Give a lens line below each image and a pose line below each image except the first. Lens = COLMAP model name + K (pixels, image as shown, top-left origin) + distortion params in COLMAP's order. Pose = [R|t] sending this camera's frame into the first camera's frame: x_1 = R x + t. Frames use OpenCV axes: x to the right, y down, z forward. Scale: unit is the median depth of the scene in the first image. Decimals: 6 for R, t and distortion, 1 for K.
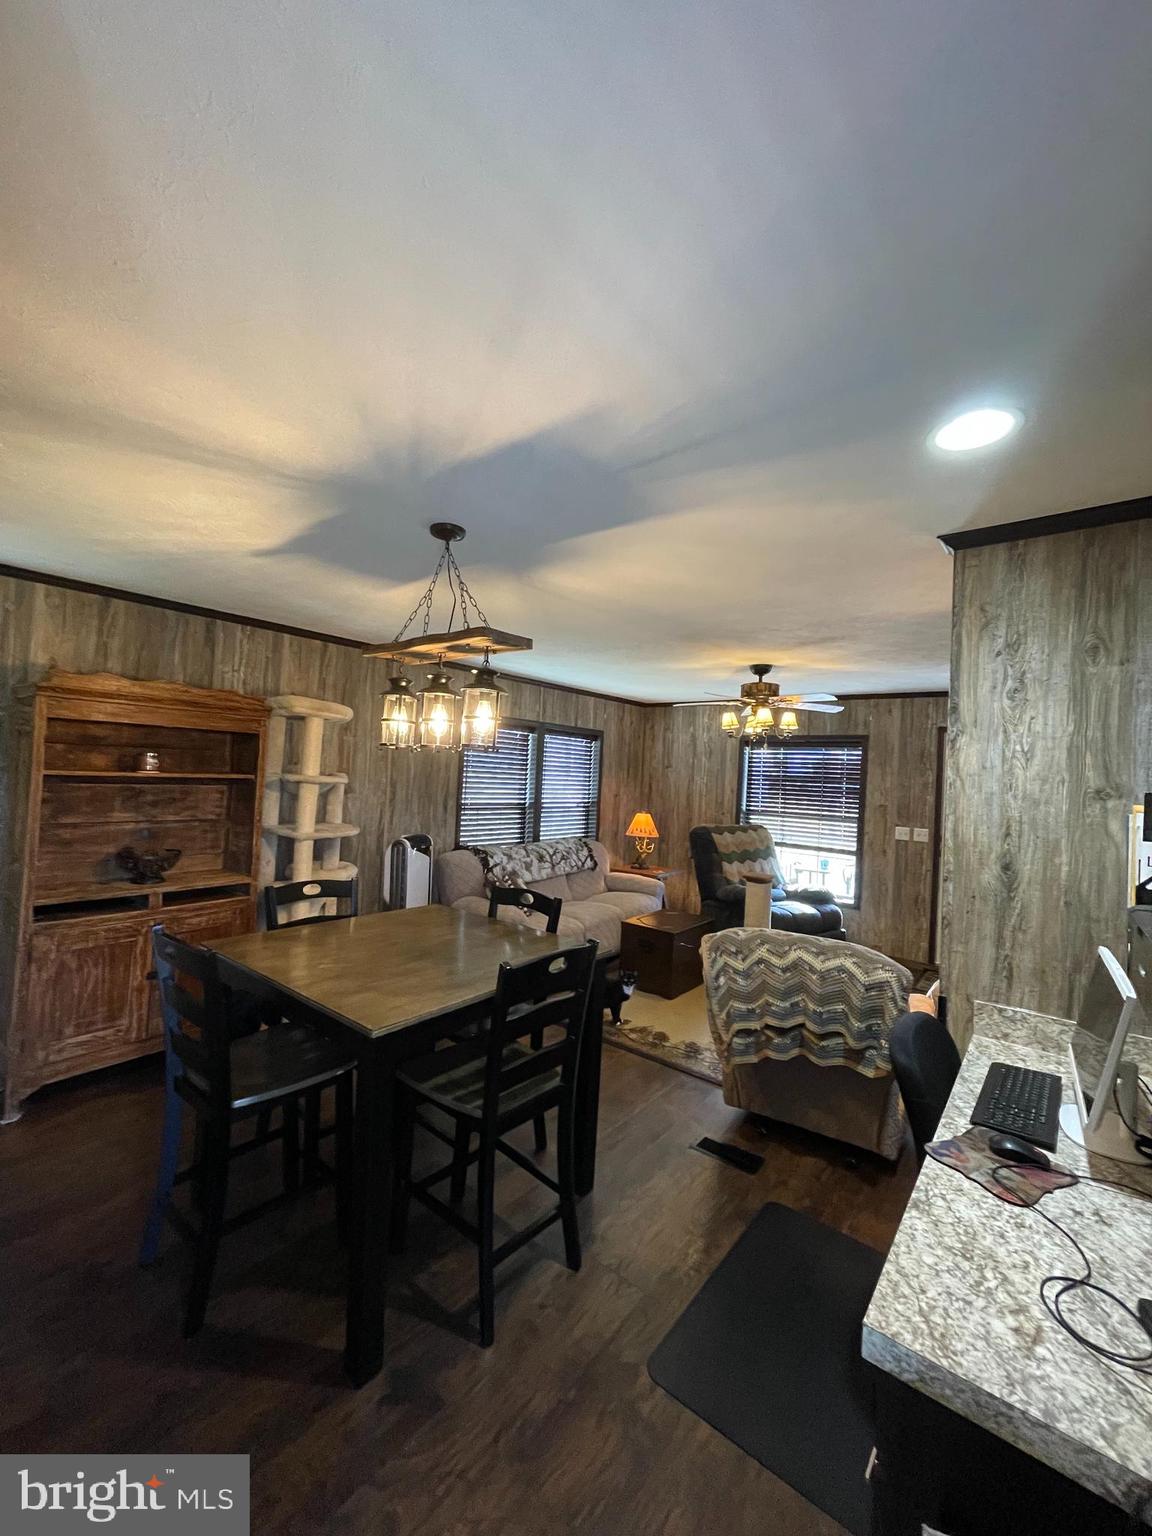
lens RADIAL K [[615.7, 0, 578.2], [0, 615.7, 755.7], [0, 0, 1]] dist [-0.012591, -0.000041]
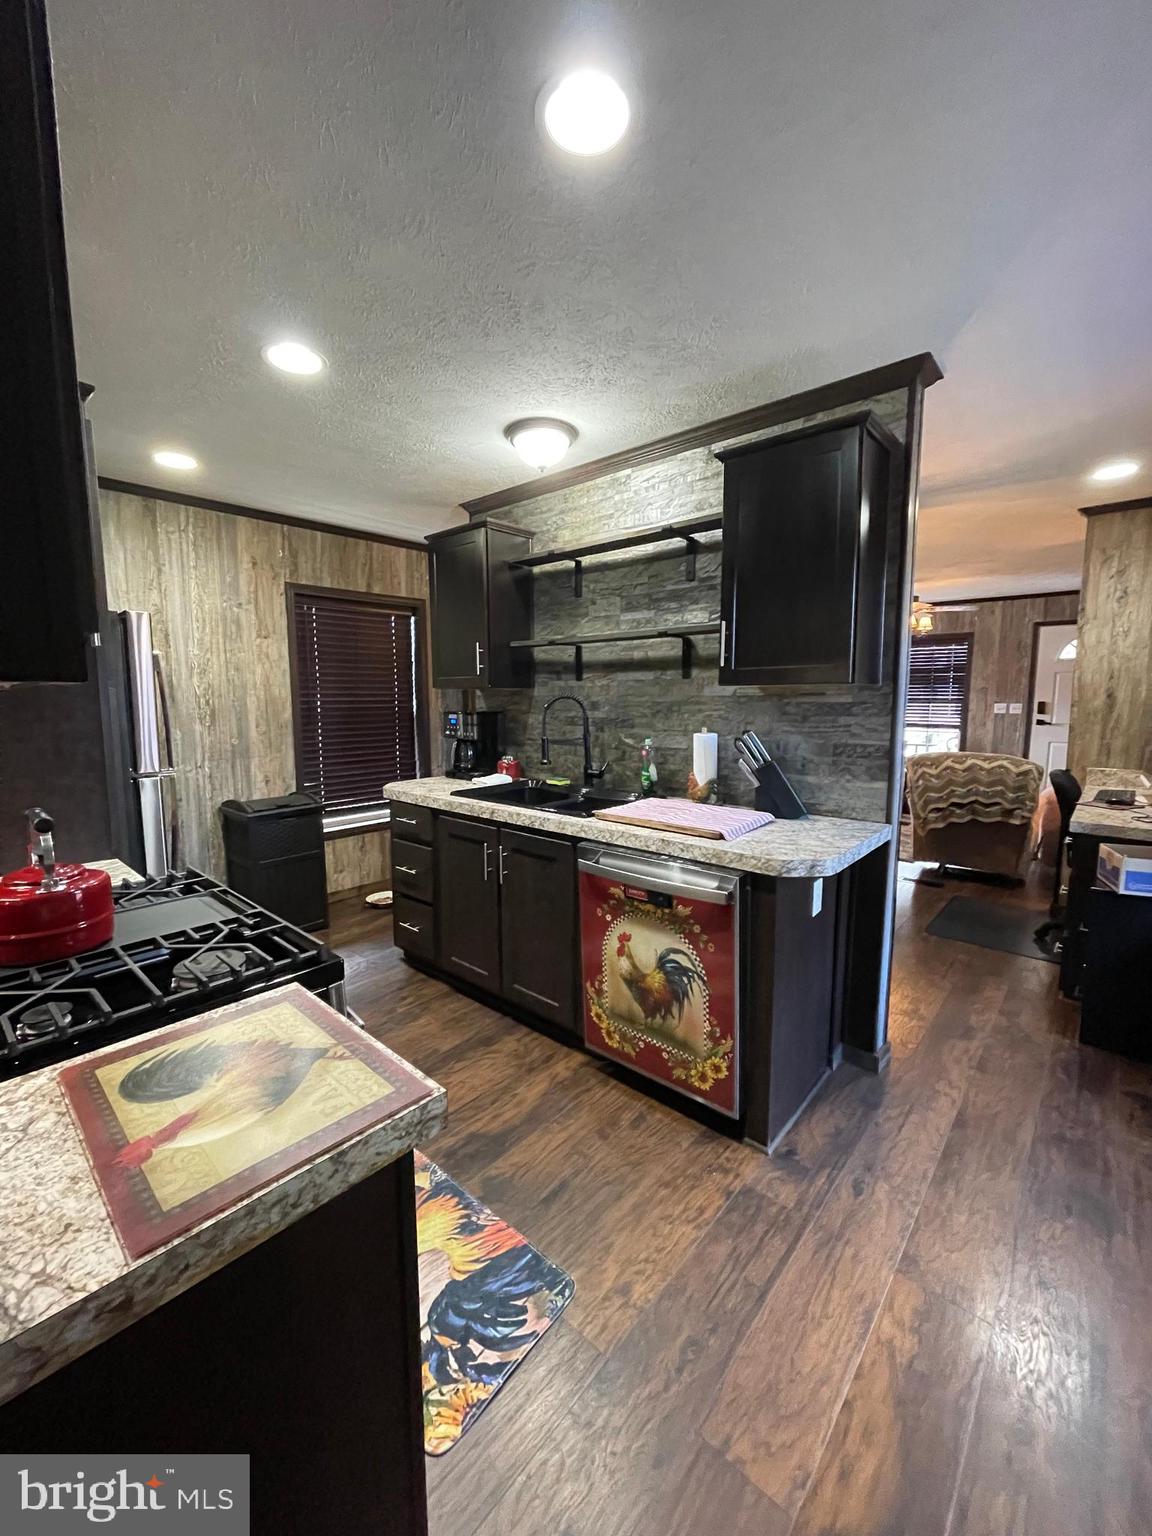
lens RADIAL K [[616.5, 0, 581.8], [0, 616.5, 764.5], [0, 0, 1]] dist [-0.000389, 0.000103]
pose [[0.997538, -0.046667, -0.052349, -0.769320], [0.053625, 0.988623, 0.140531, 0.038107], [0.045195, -0.142992, 0.988691, -0.904450]]
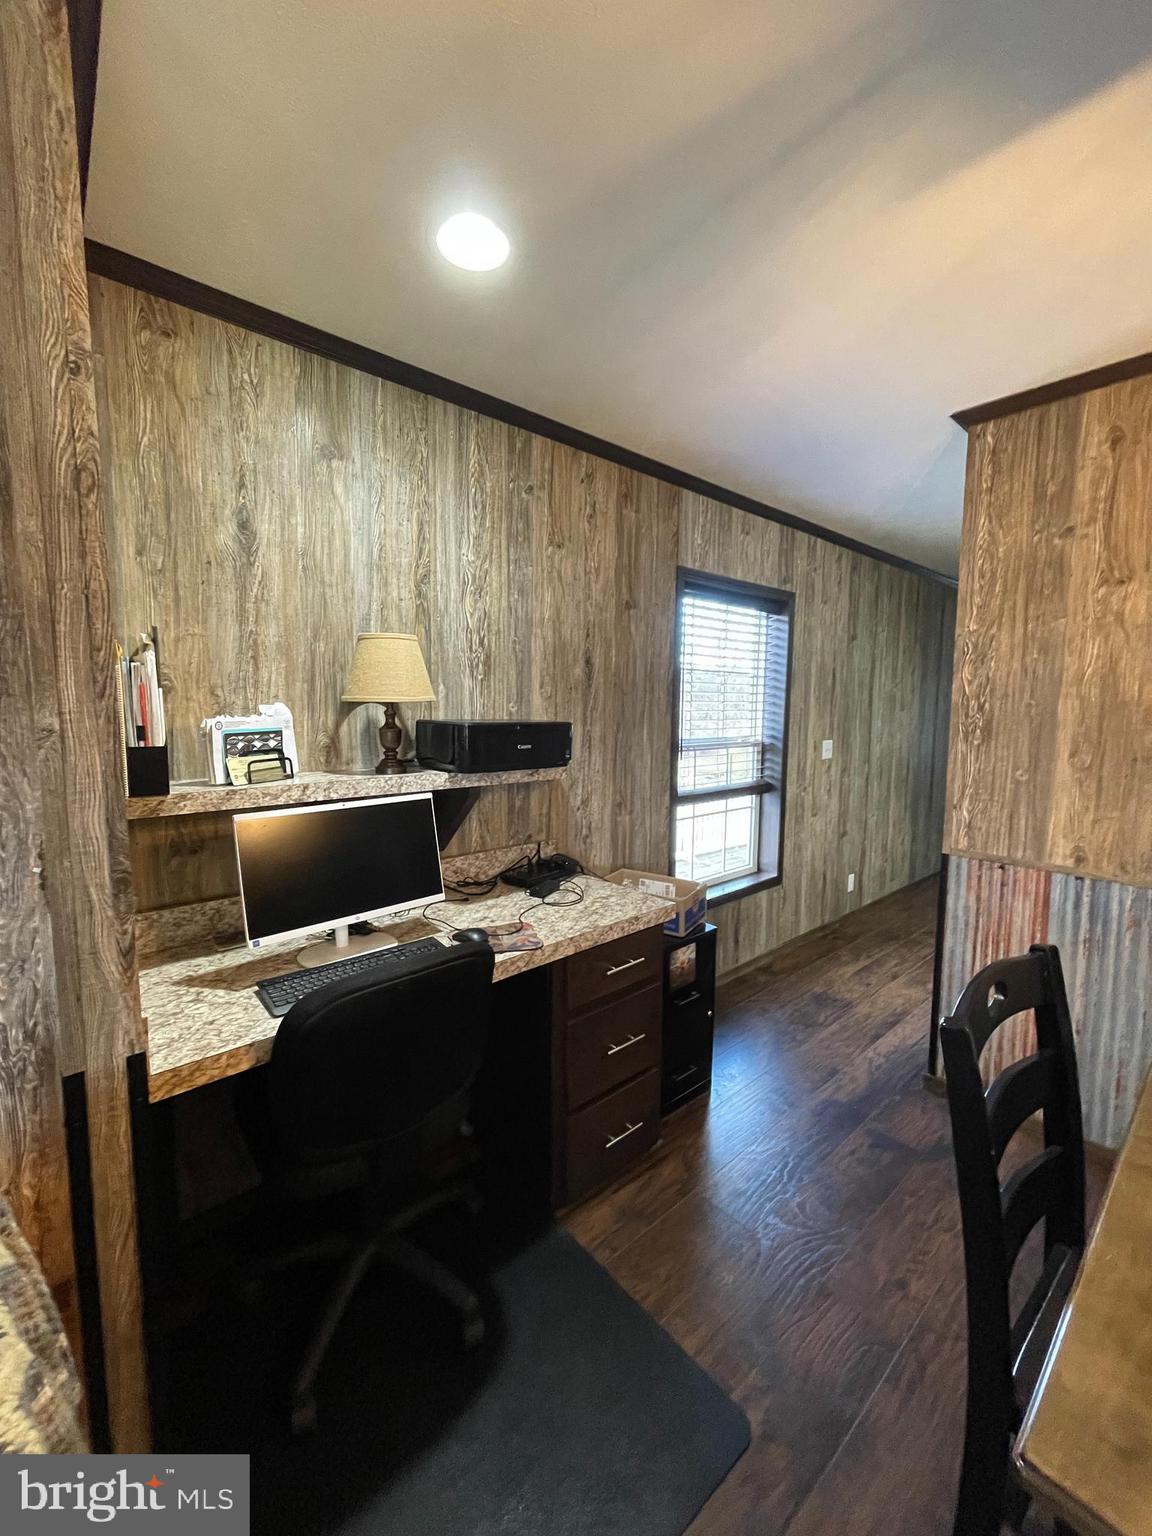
lens RADIAL K [[618.3, 0, 570.7], [0, 618.3, 763.8], [0, 0, 1]] dist [-0.000569, -0.000101]
pose [[-0.982169, -0.071150, 0.174019, 0.206000], [-0.058488, 0.995326, 0.076842, 0.118558], [-0.178673, 0.065293, -0.981740, 1.380785]]
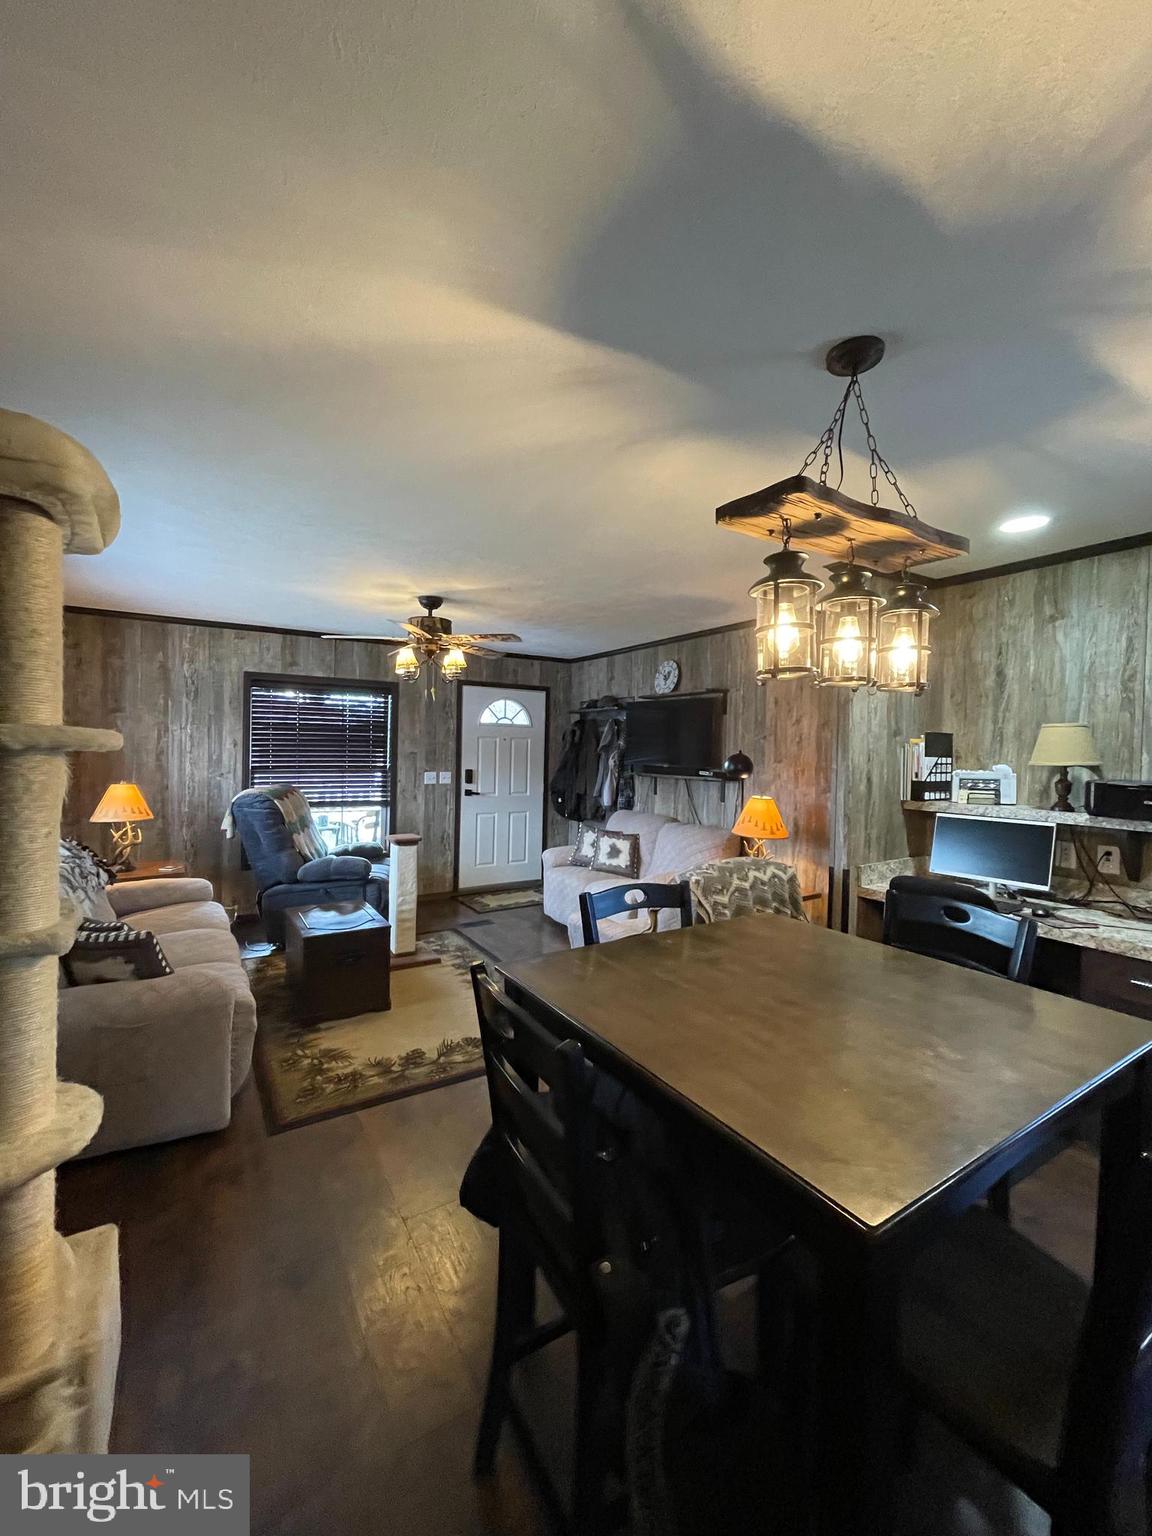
lens RADIAL K [[615.9, 0, 569.0], [0, 615.9, 759.9], [0, 0, 1]] dist [-0.002619, -0.000187]
pose [[0.344200, -0.056969, 0.937166, -1.039782], [-0.028632, 0.997056, 0.071126, 0.035241], [-0.938460, -0.051314, 0.341555, 1.127873]]
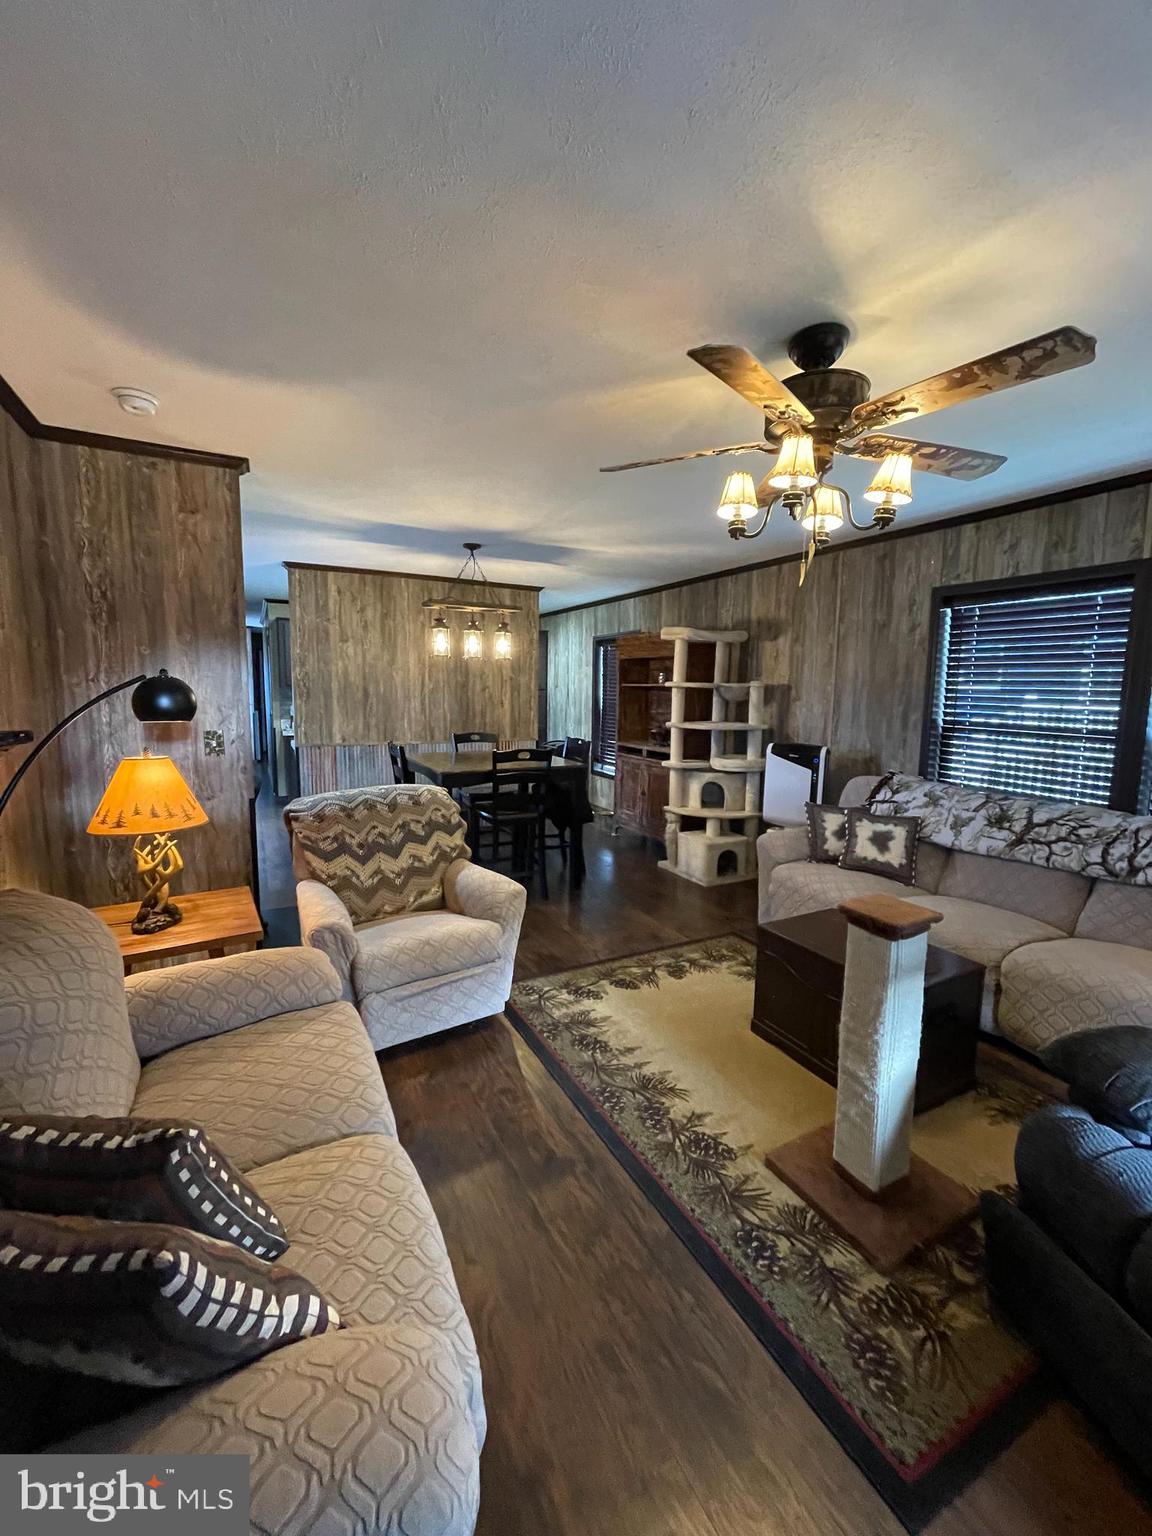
lens RADIAL K [[615.9, 0, 569.0], [0, 615.9, 759.9], [0, 0, 1]] dist [-0.002619, -0.000187]
pose [[-0.407094, 0.059977, -0.911415, 1.614875], [-0.003874, 0.997719, 0.067386, 0.195735], [0.913378, 0.030964, -0.405933, 2.277506]]
